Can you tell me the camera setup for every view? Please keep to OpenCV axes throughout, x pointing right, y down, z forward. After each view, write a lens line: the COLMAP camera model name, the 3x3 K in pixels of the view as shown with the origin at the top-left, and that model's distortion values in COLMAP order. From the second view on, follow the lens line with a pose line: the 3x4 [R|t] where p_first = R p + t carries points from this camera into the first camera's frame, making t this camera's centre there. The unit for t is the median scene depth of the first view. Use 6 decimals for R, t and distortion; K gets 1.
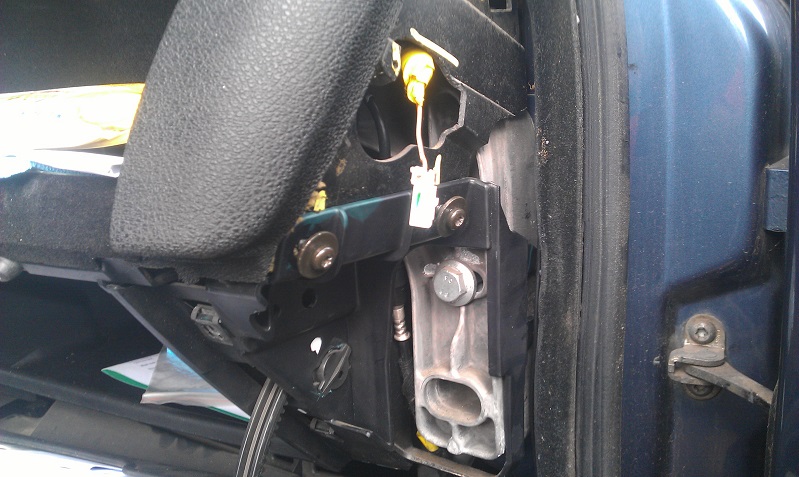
lens RADIAL K [[862.2, 0, 417.1], [0, 862.2, 265.2], [0, 0, 1]] dist [0.139591, -0.636542]
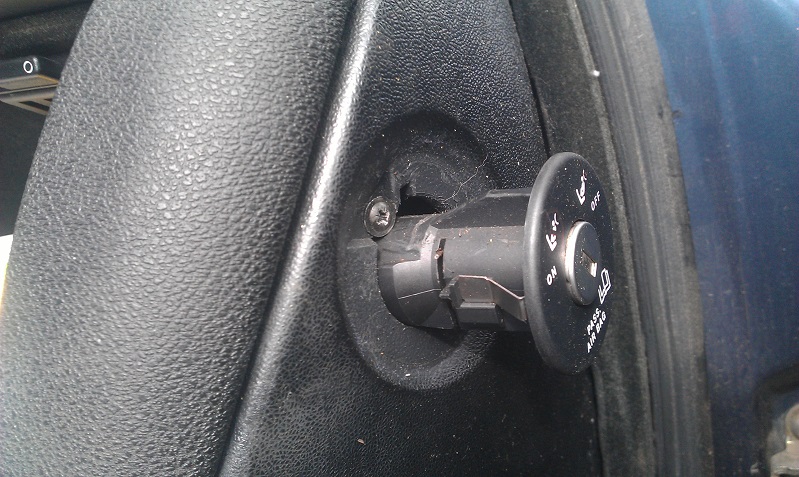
lens RADIAL K [[833.4, 0, 400.6], [0, 833.4, 251.7], [0, 0, 1]] dist [-0.000525, -0.162486]
pose [[0.986052, -0.149088, -0.073990, 0.066735], [0.152156, 0.987638, 0.037681, -0.255605], [0.067458, -0.048413, 0.996547, 0.374527]]
